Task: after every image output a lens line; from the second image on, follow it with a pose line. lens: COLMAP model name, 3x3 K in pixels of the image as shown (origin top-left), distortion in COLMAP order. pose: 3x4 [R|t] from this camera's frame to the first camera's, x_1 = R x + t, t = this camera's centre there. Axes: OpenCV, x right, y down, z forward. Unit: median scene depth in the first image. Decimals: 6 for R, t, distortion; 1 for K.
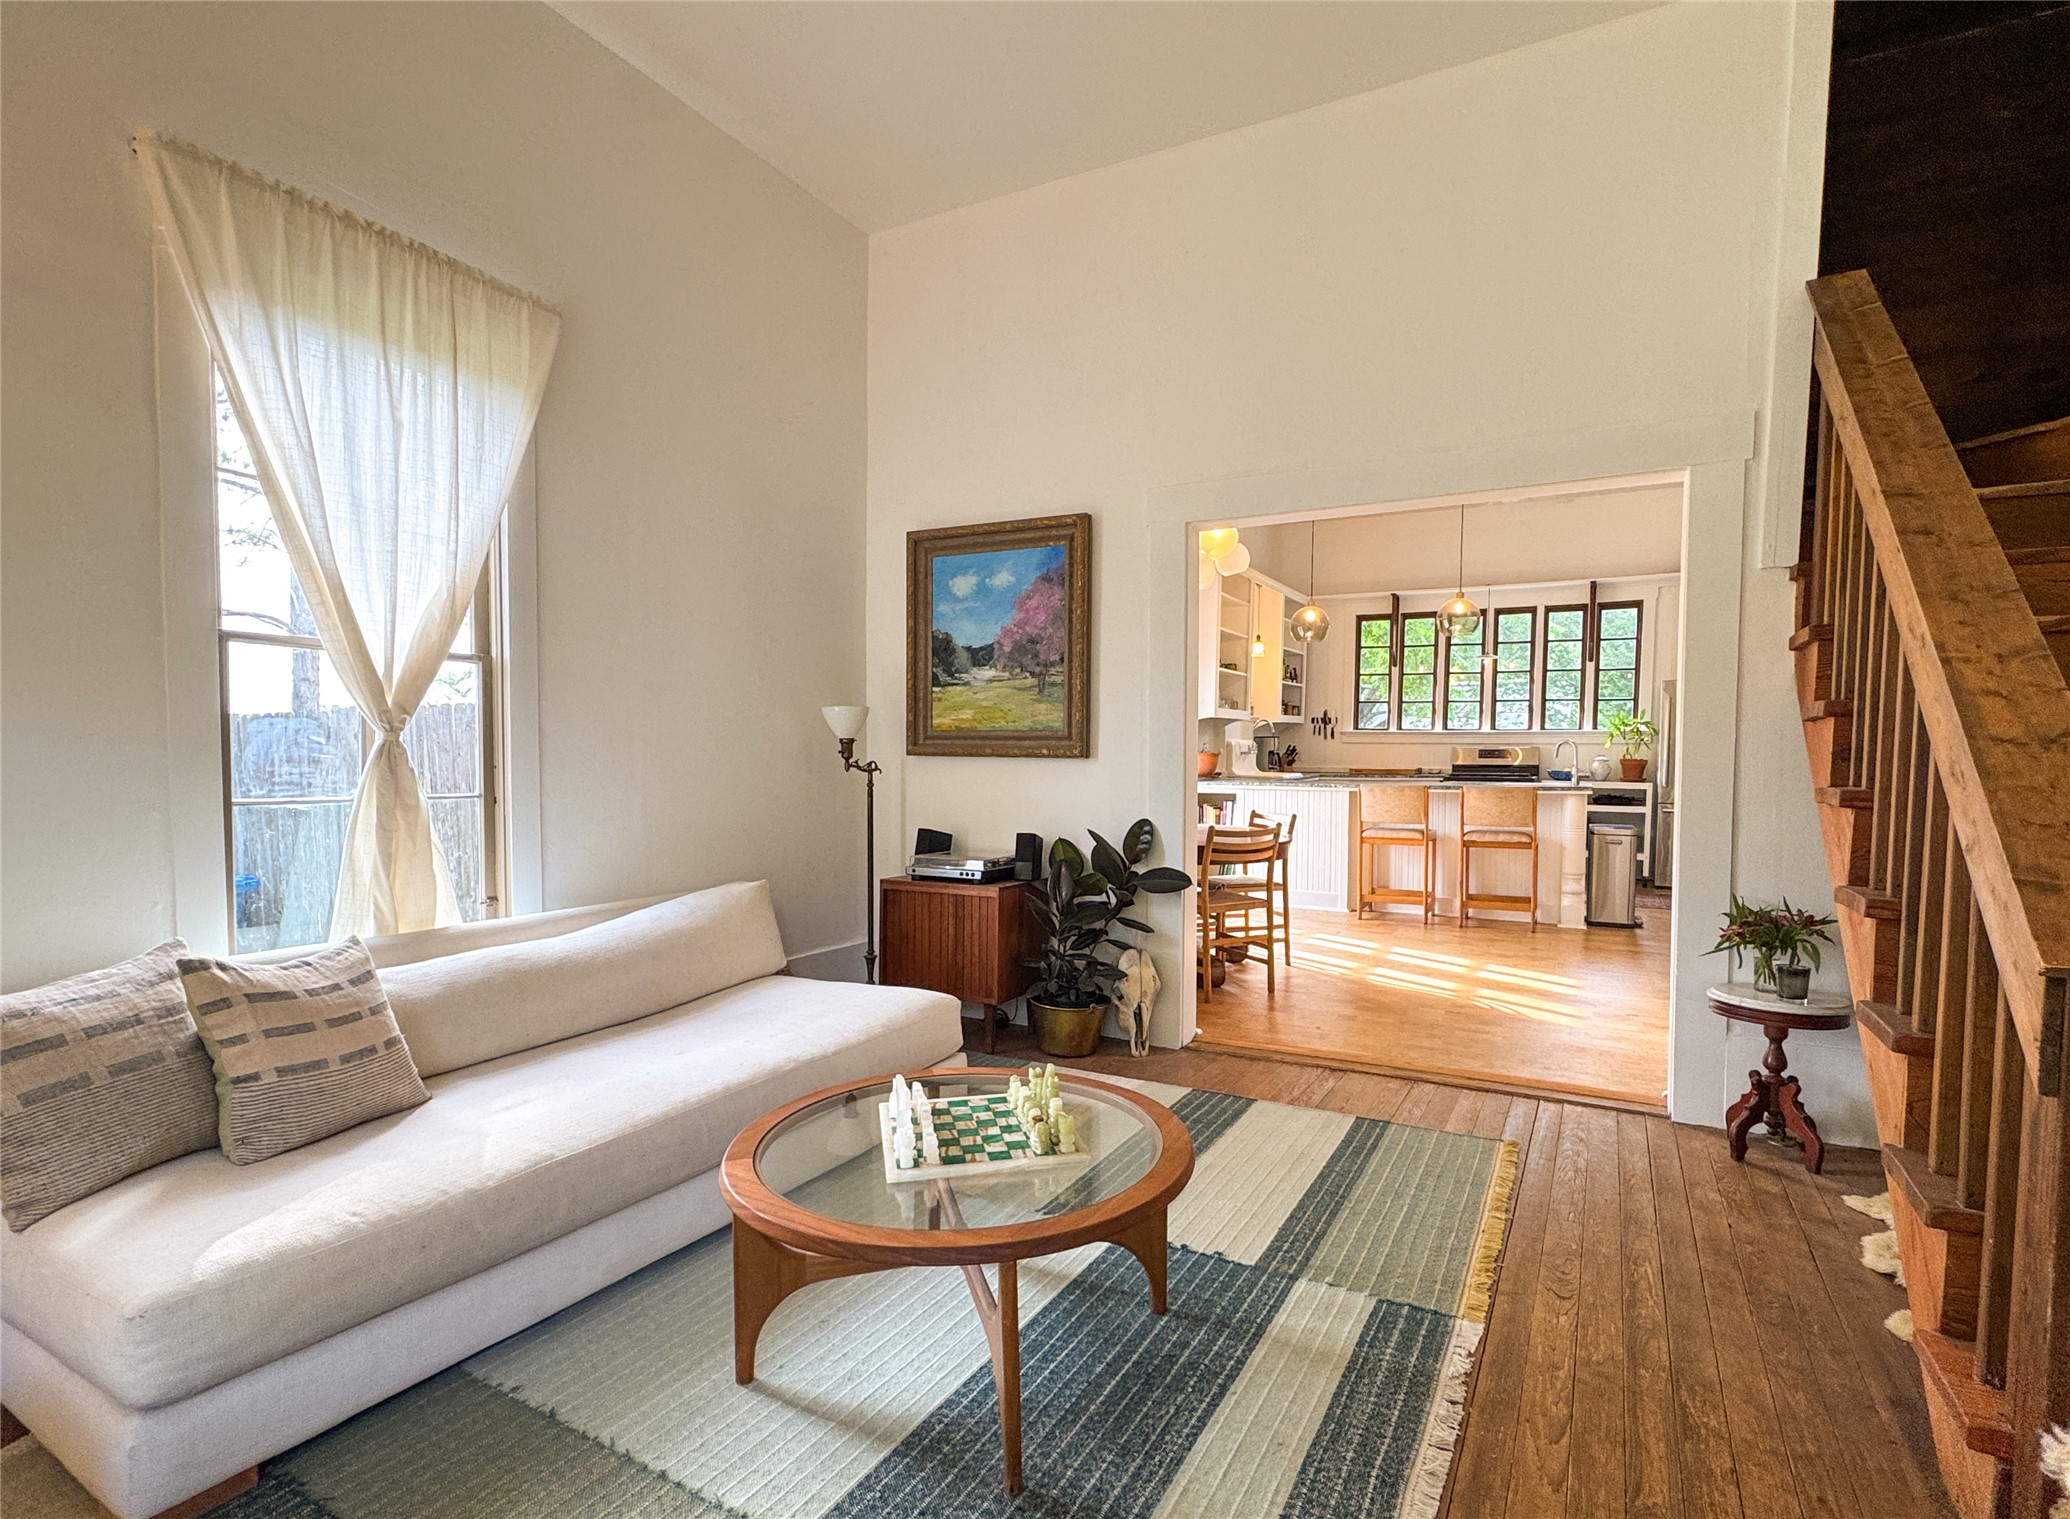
lens RADIAL K [[1002.7, 0, 1071.0], [0, 1002.7, 801.5], [0, 0, 1]] dist [-0.001117, 0.001493]
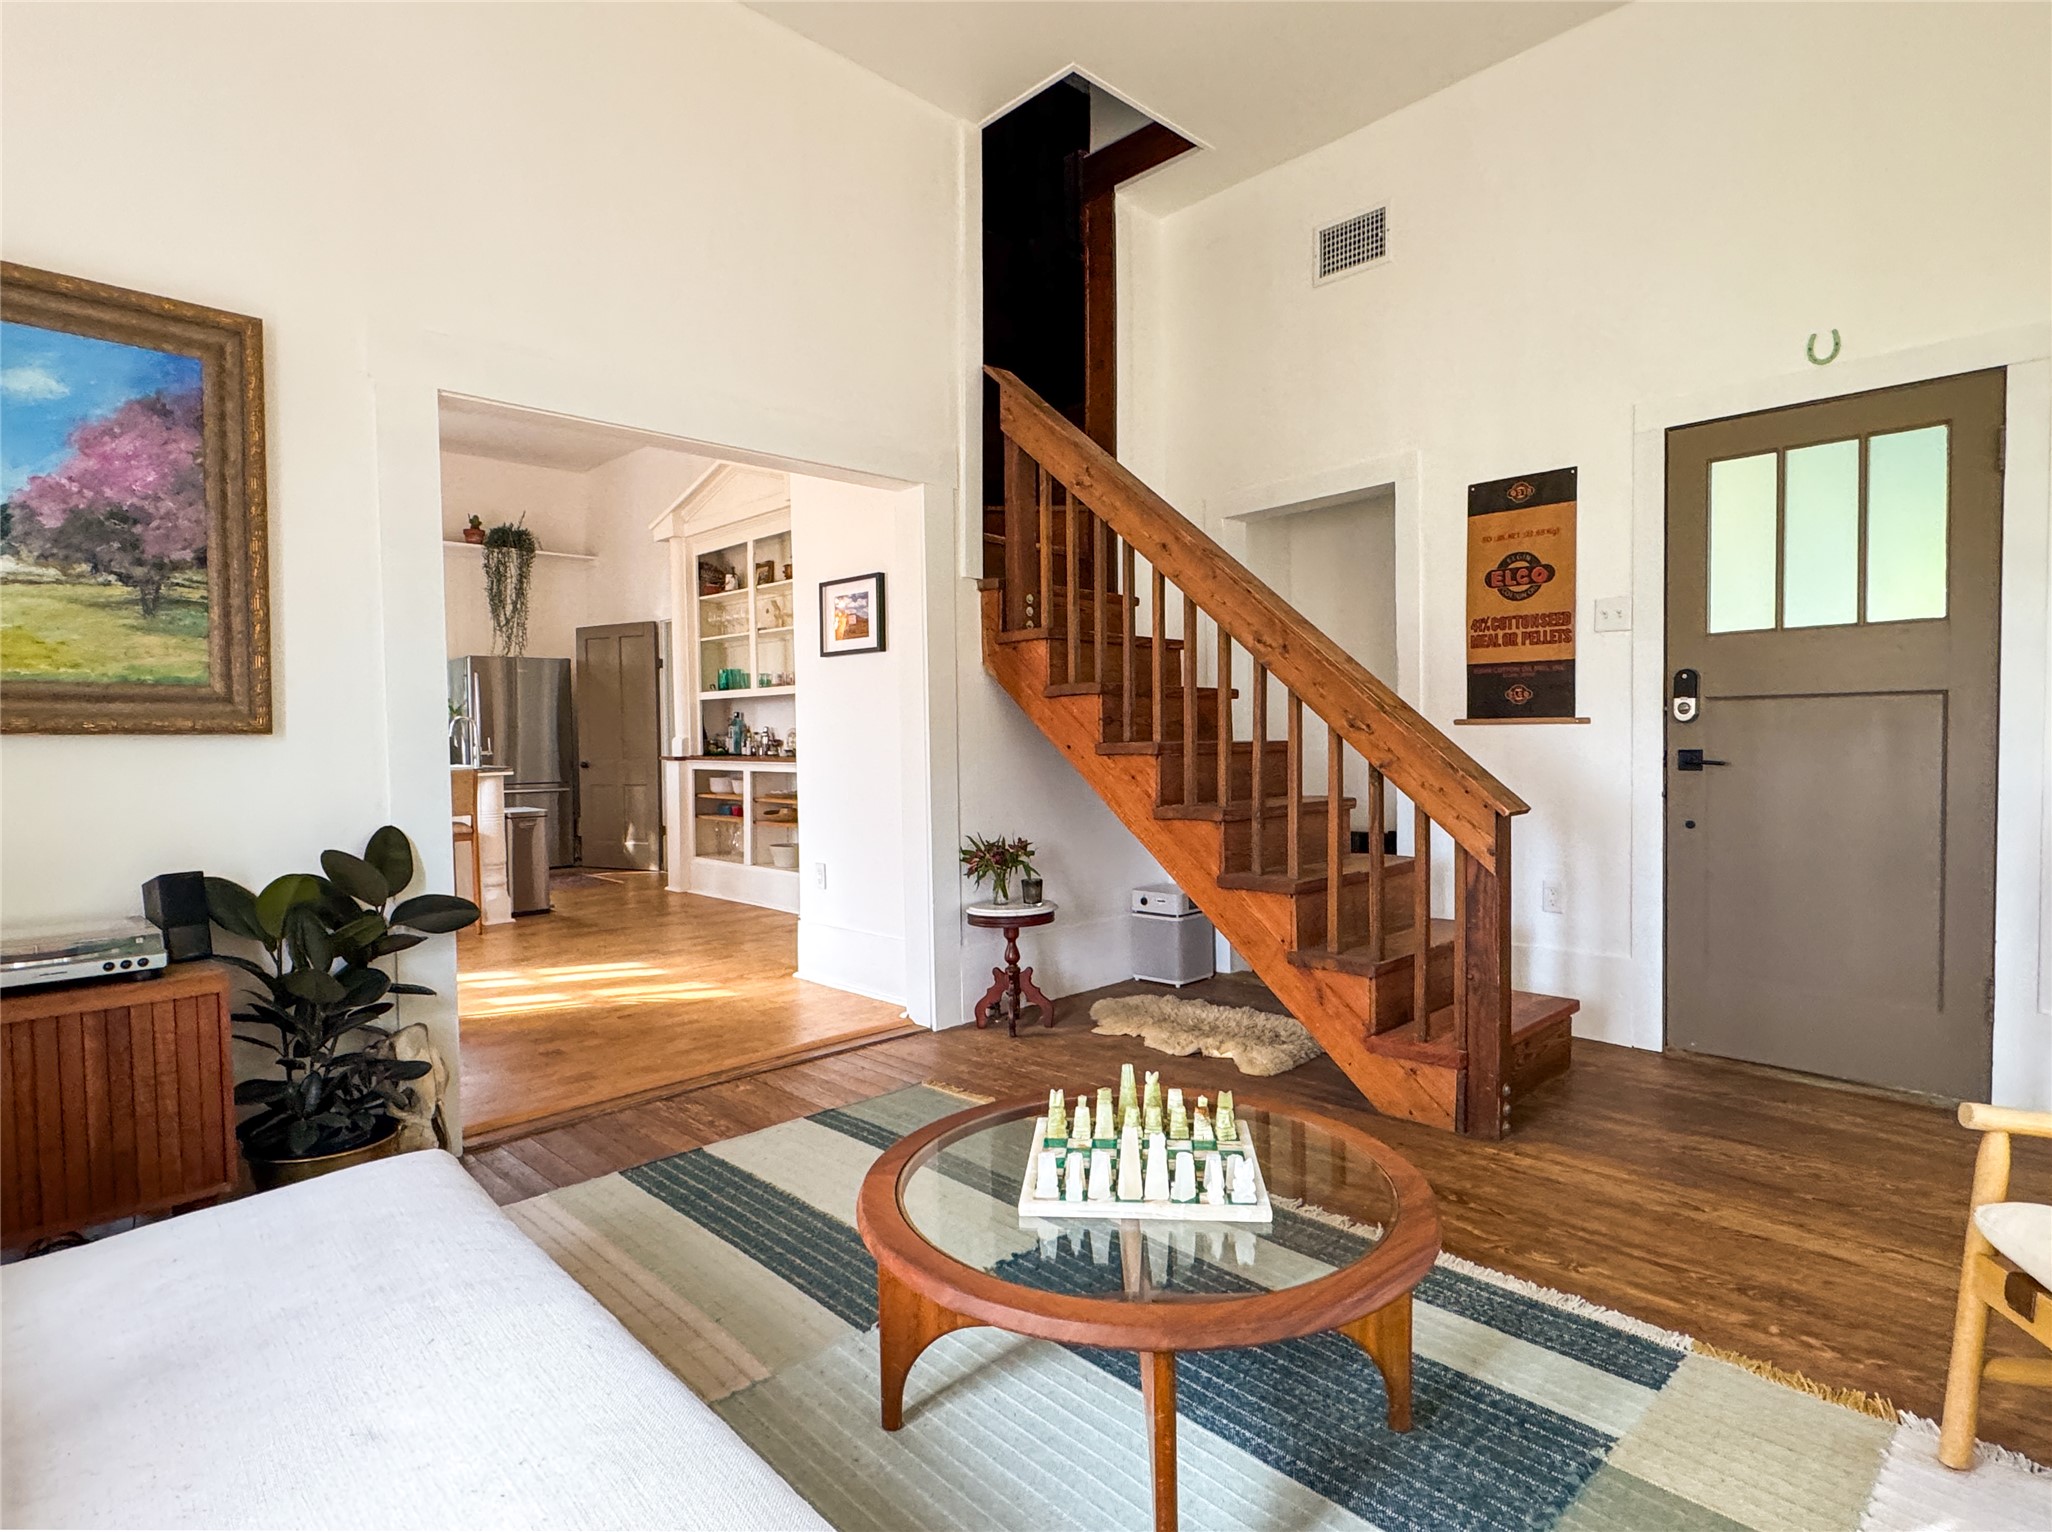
lens RADIAL K [[1088.4, 0, 1029.3], [0, 1088.4, 773.7], [0, 0, 1]] dist [0.001618, -0.003977]
pose [[0.309689, -0.042164, 0.949903, -0.456122], [0.057942, 0.997997, 0.025408, -0.010140], [-0.949071, 0.047170, 0.311511, 0.374407]]
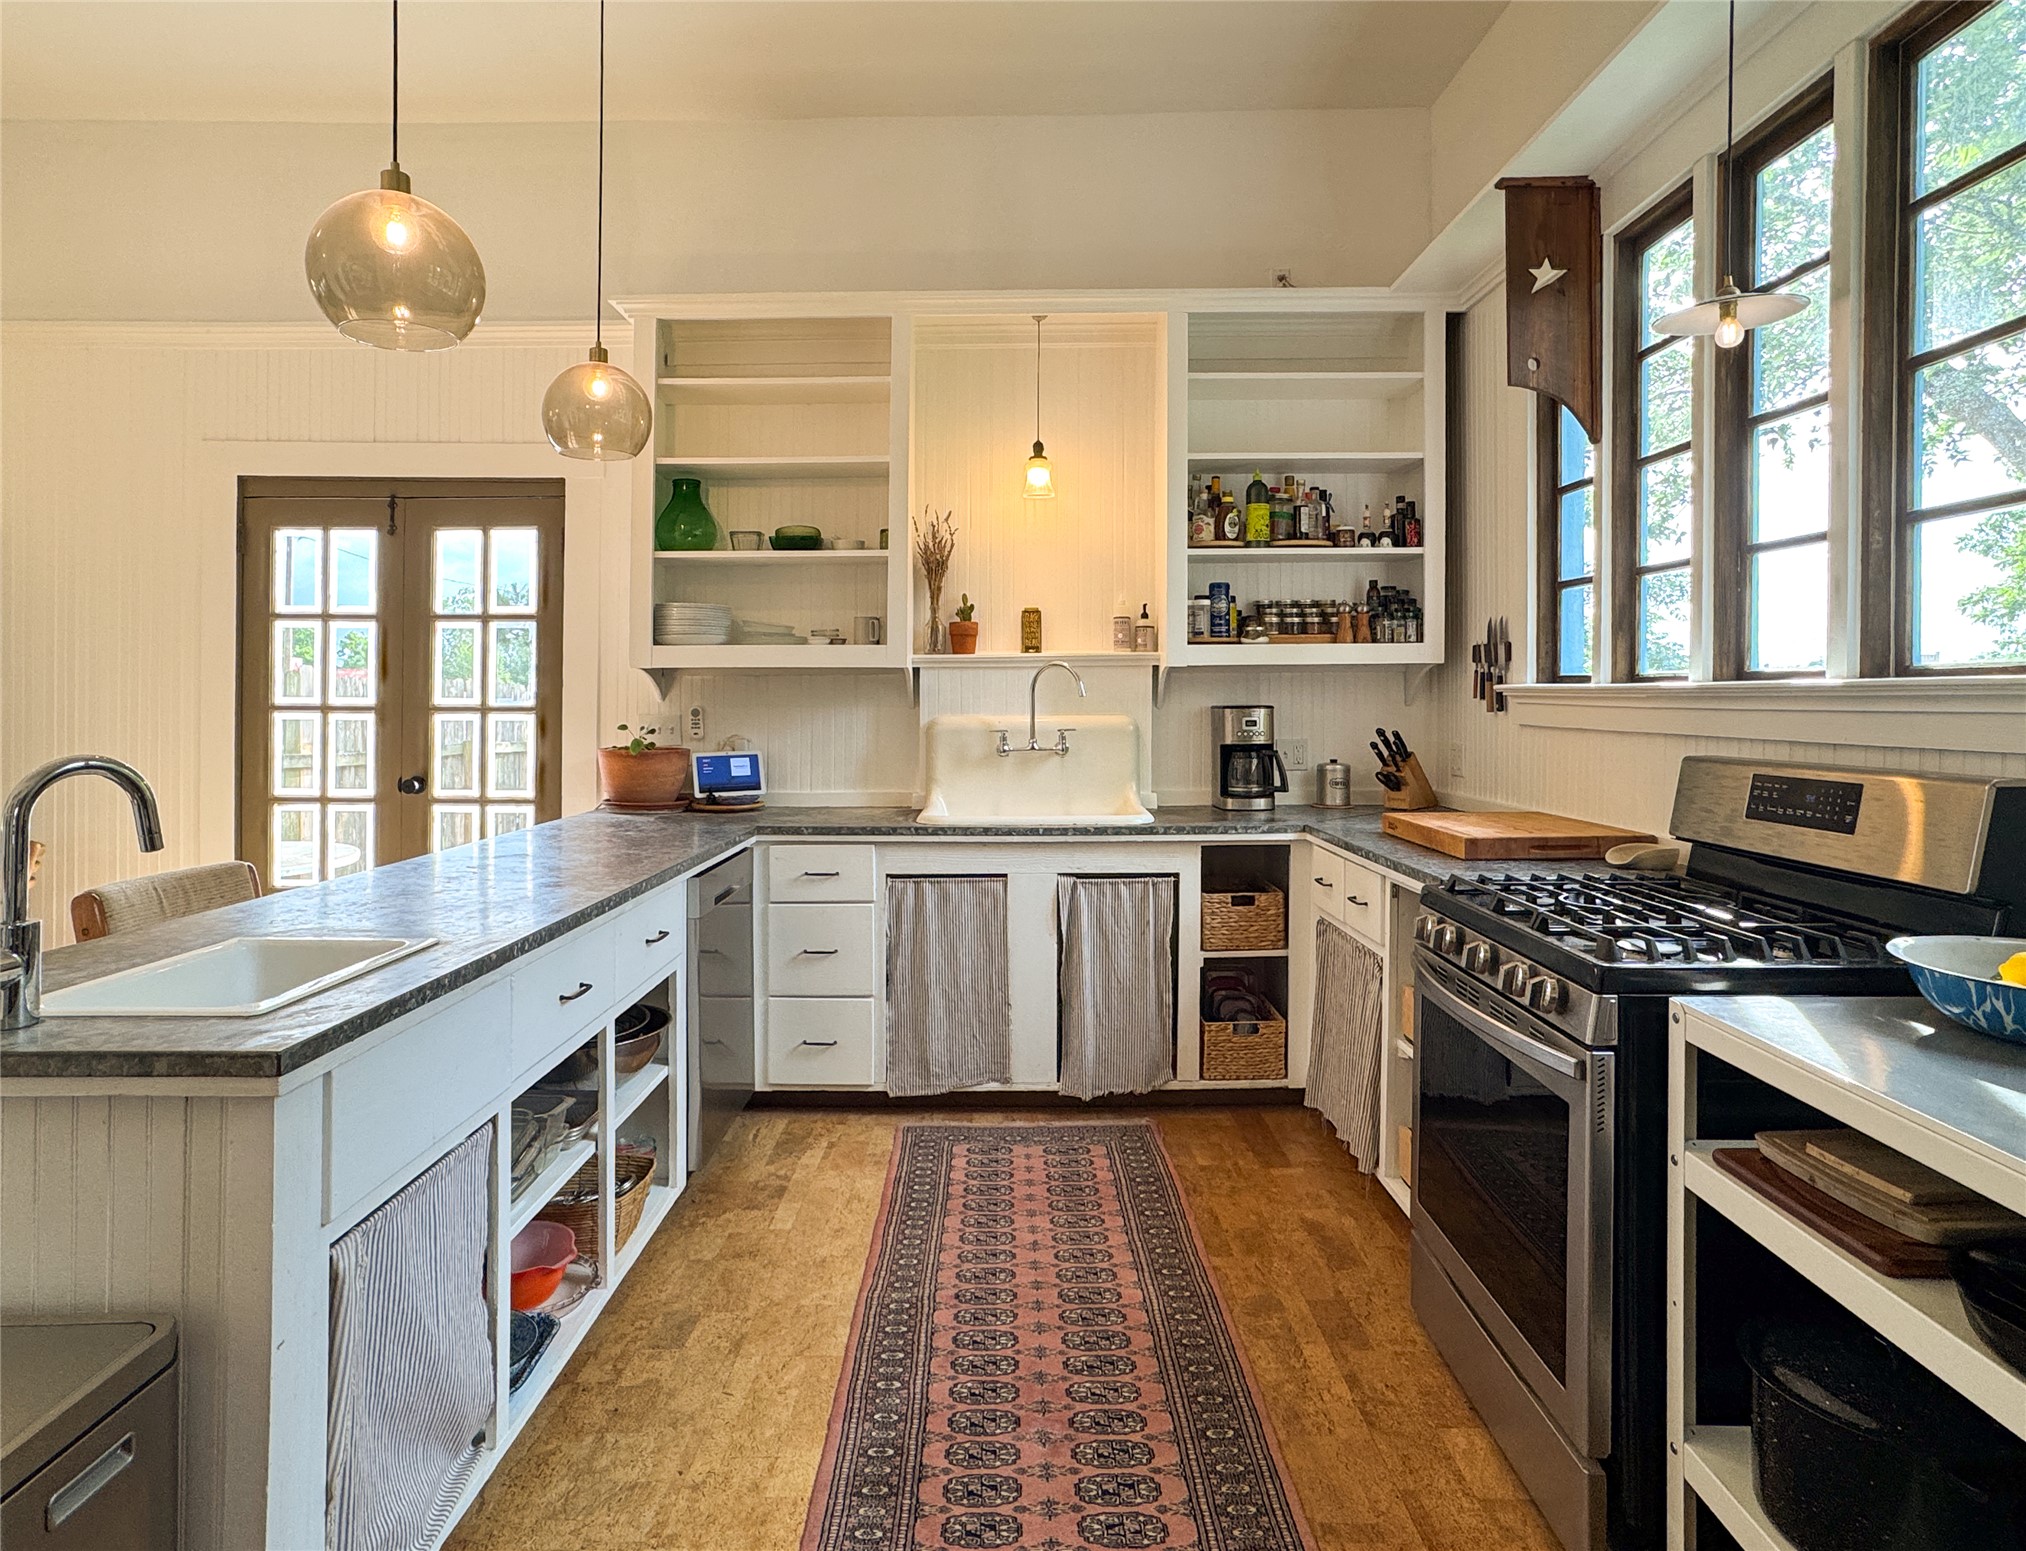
lens RADIAL K [[1119.5, 0, 995.0], [0, 1119.5, 693.1], [0, 0, 1]] dist [-0.032174, 0.000260]
pose [[0.449684, -0.009317, -0.893139, 1.227040], [-0.047904, 0.998255, -0.034533, -0.121626], [0.891902, 0.058314, 0.448452, 1.761300]]
